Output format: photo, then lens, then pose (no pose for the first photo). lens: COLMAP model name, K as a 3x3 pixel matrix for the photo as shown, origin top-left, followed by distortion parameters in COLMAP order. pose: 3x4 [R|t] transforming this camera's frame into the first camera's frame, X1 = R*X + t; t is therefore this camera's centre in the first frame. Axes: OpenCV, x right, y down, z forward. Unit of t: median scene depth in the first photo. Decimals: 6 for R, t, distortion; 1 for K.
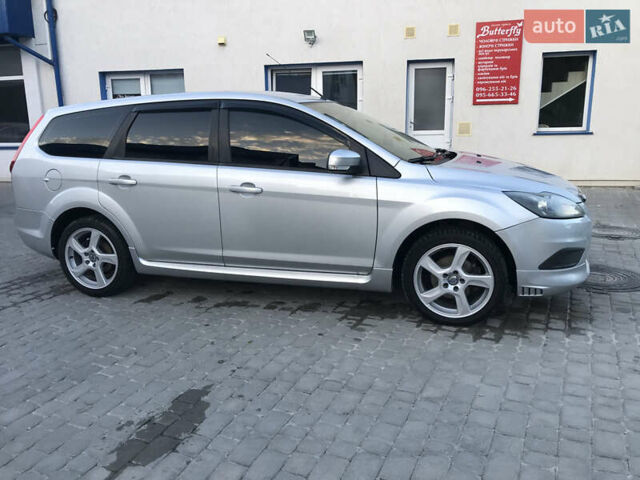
lens RADIAL K [[540.4, 0, 322.8], [0, 540.4, 238.0], [0, 0, 1]] dist [0.012500, -0.000723]
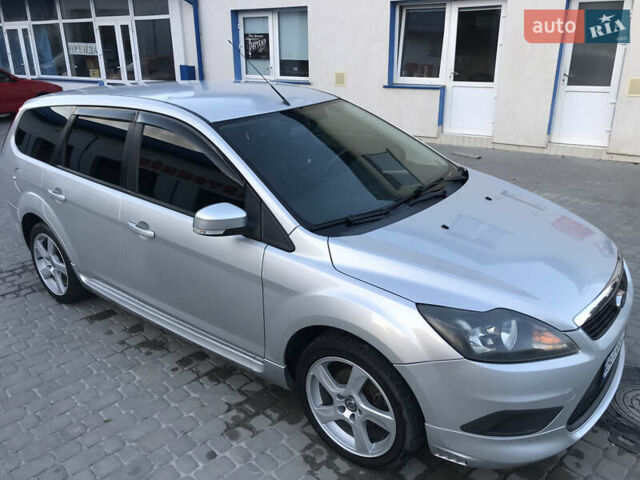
lens RADIAL K [[540.4, 0, 313.8], [0, 540.4, 240.7], [0, 0, 1]] dist [0.012500, -0.000723]
pose [[0.926513, 0.133335, -0.351846, 0.365472], [-0.078483, 0.983022, 0.165856, -0.216233], [0.367987, -0.126054, 0.921247, 0.316104]]
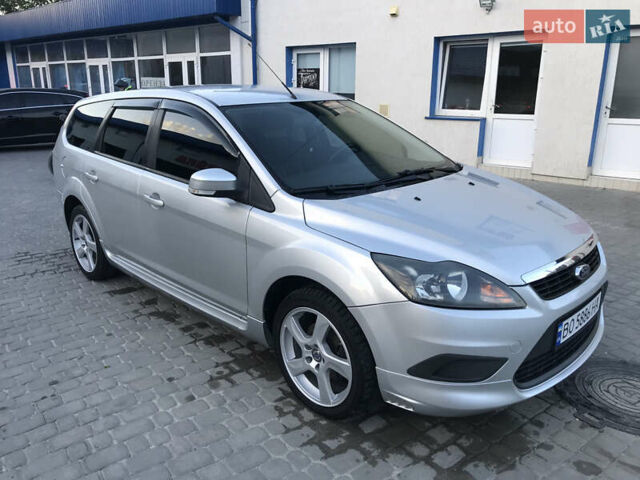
lens RADIAL K [[540.4, 0, 310.8], [0, 540.4, 236.6], [0, 0, 1]] dist [0.012500, -0.000723]
pose [[0.873047, 0.147239, -0.464876, 0.492655], [-0.119121, 0.988839, 0.089482, -0.134257], [0.472862, -0.022745, 0.880843, 0.294740]]
